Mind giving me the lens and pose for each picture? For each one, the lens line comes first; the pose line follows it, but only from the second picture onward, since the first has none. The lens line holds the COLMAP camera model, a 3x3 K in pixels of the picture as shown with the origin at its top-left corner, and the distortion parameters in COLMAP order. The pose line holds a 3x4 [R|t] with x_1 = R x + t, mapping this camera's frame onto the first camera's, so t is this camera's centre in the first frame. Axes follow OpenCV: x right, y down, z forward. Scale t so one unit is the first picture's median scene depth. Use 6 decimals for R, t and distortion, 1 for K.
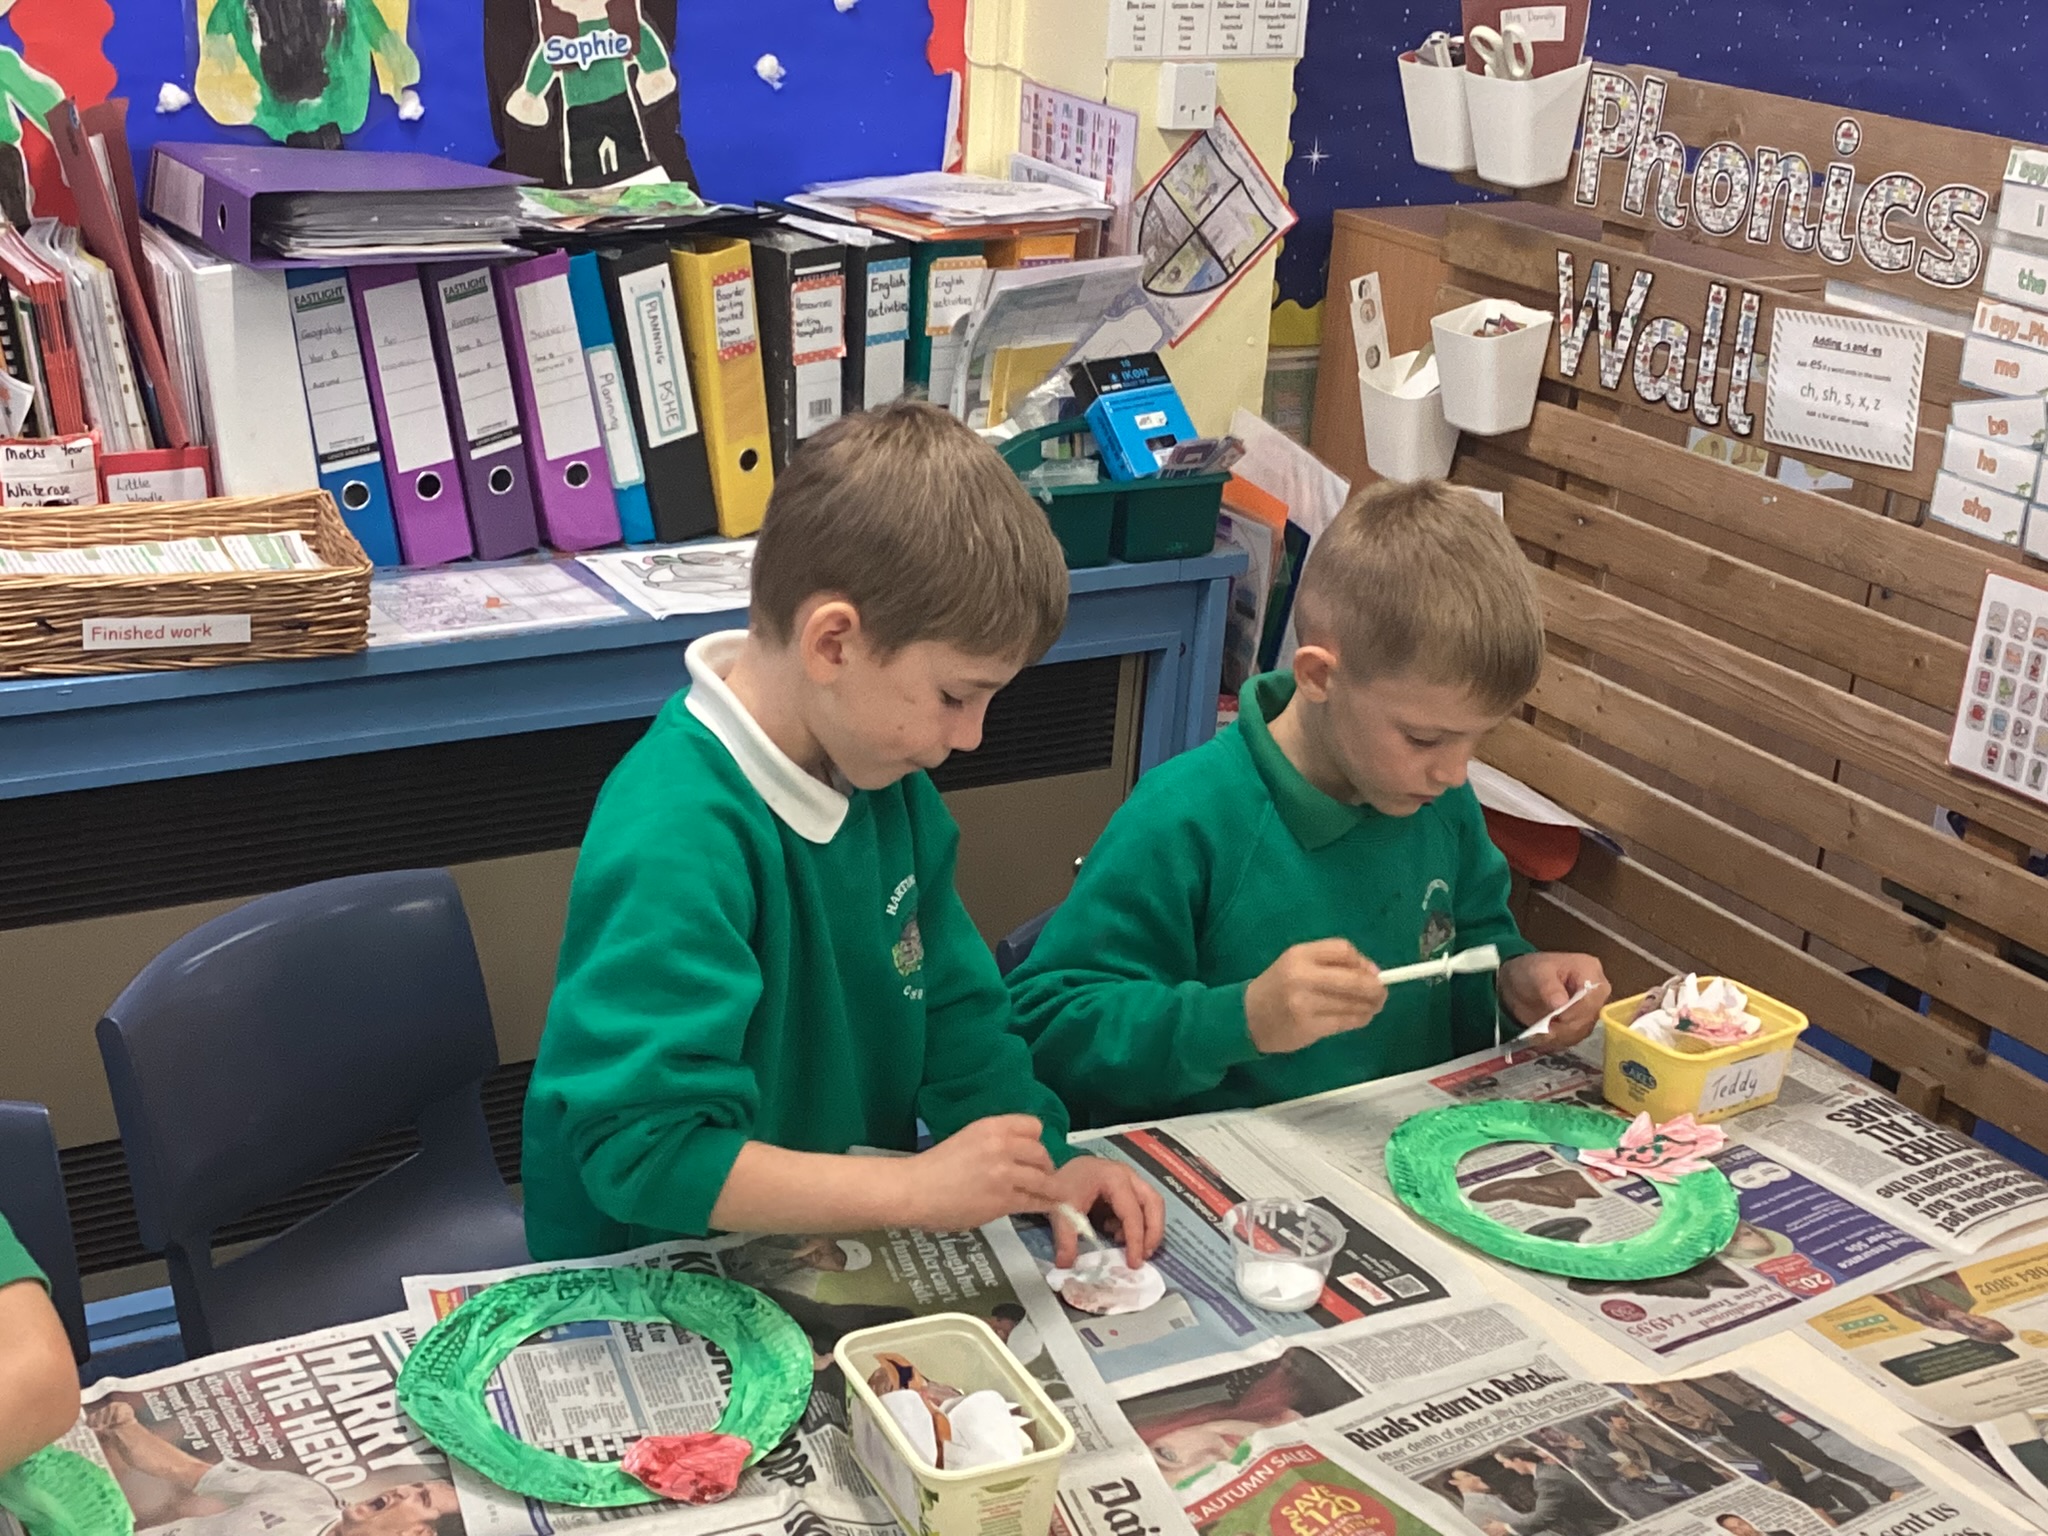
lens RADIAL K [[2805.4, 0, 1030.1], [0, 2805.4, 763.2], [0, 0, 1]] dist [-0.001771, 0.000000]
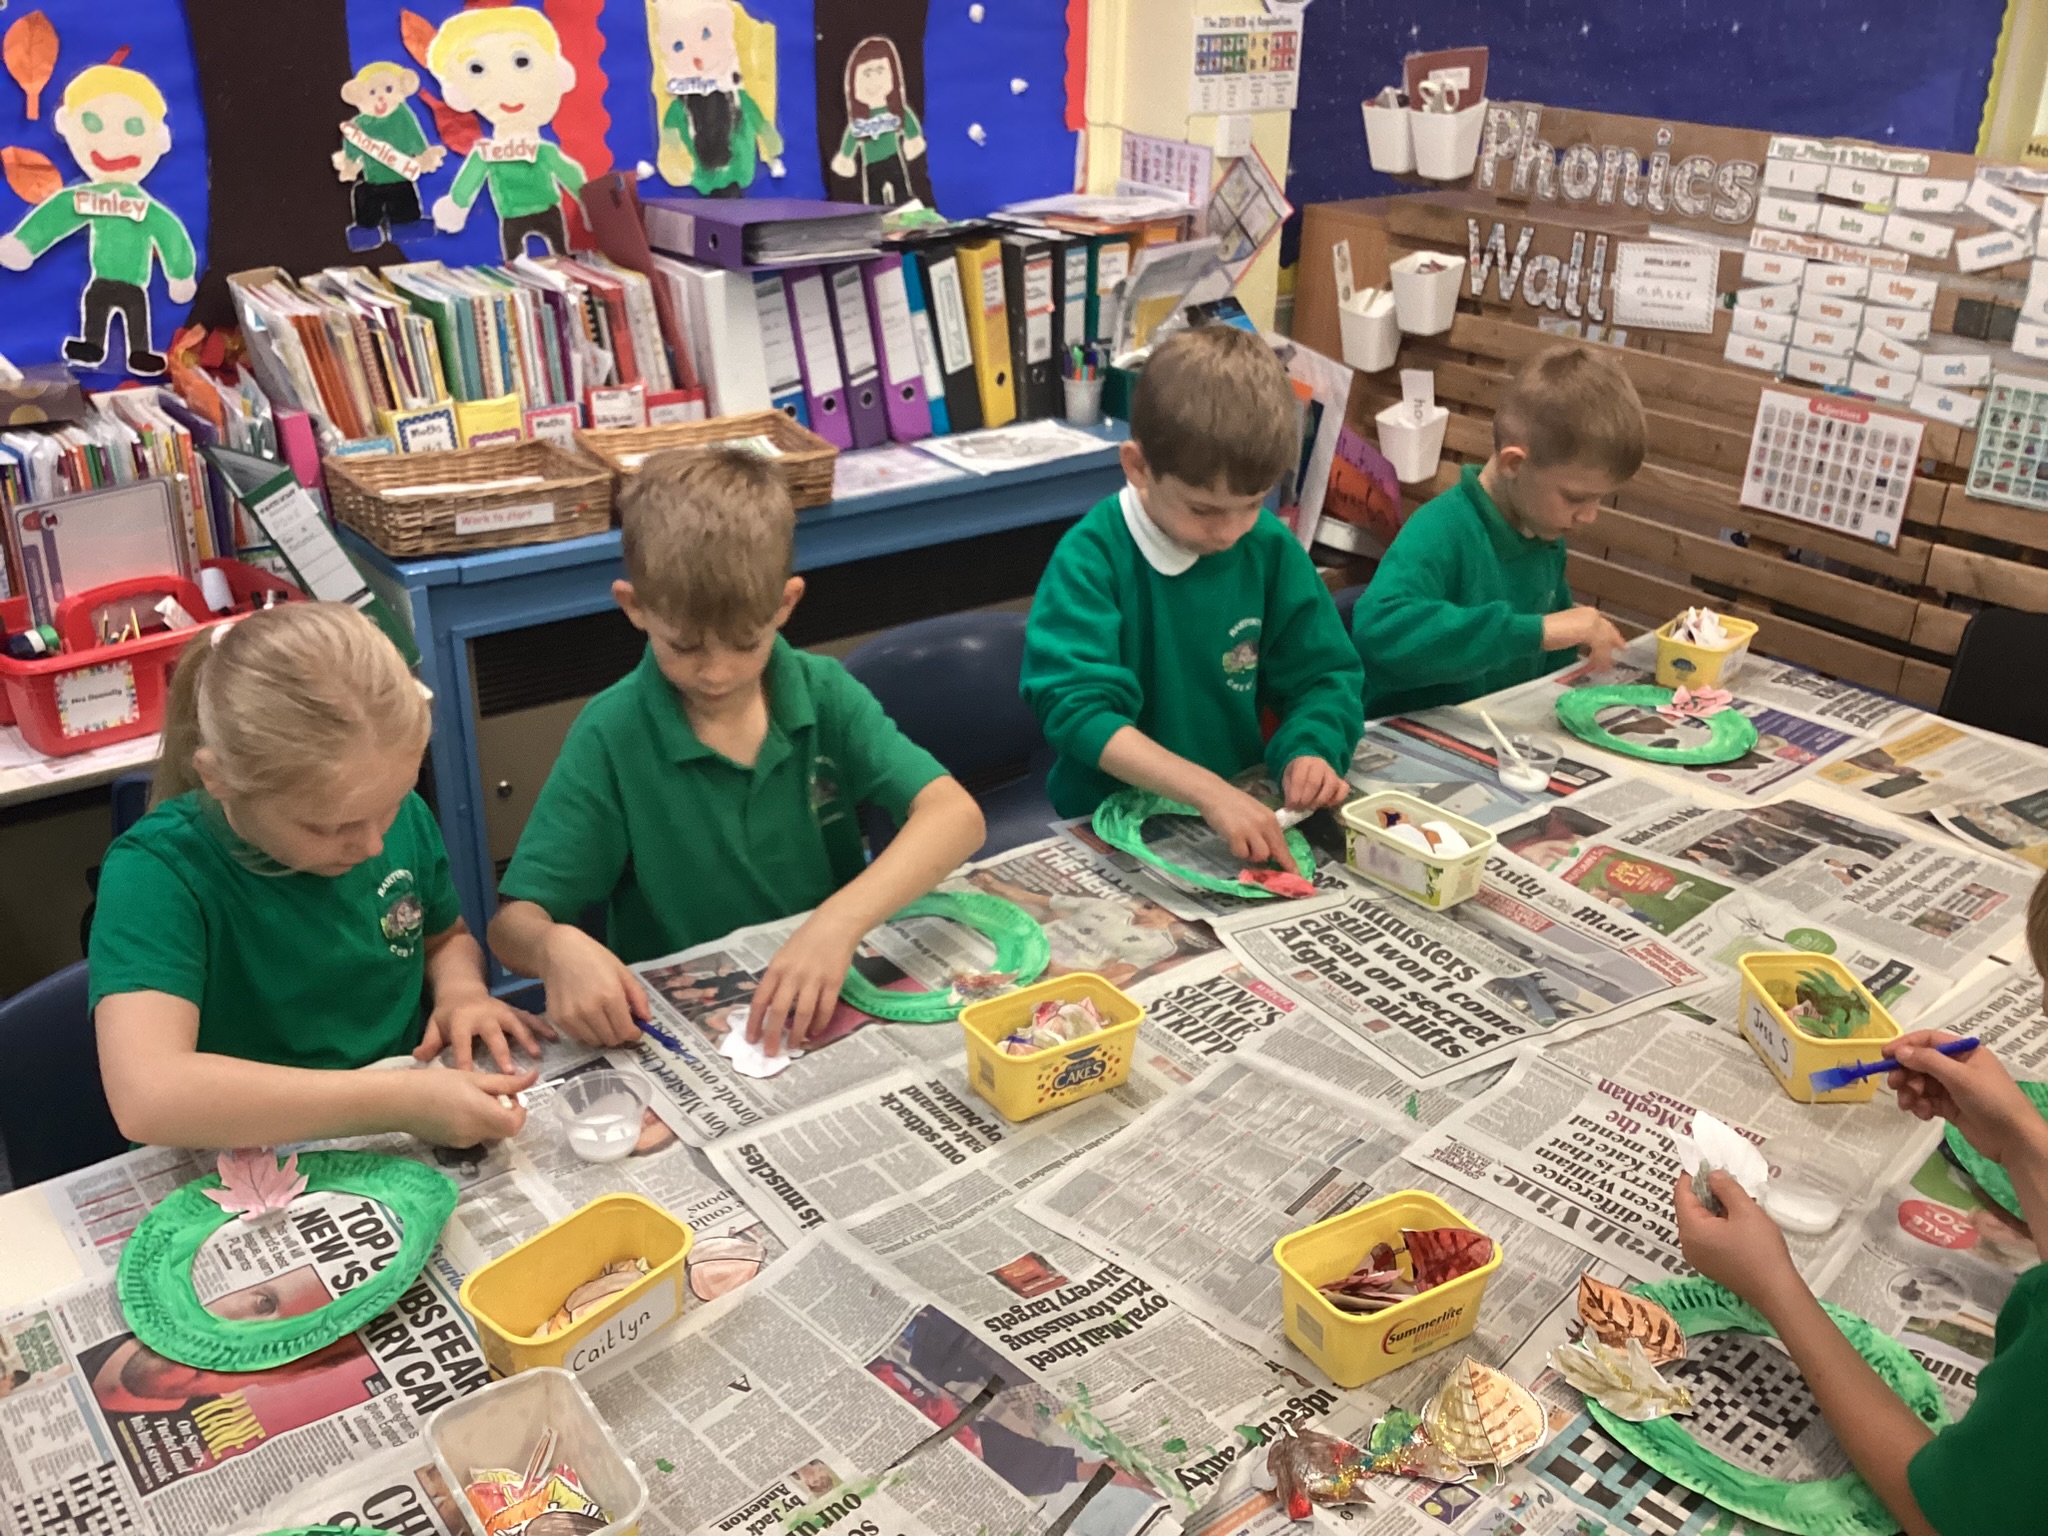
lens RADIAL K [[1852.0, 0, 1057.5], [0, 1852.0, 780.0], [0, 0, 1]] dist [0.007902, 0.000000]
pose [[0.992469, -0.085795, 0.087435, -0.197688], [0.077346, 0.992388, 0.095829, 0.026260], [-0.094991, -0.088344, 0.991550, -0.107866]]
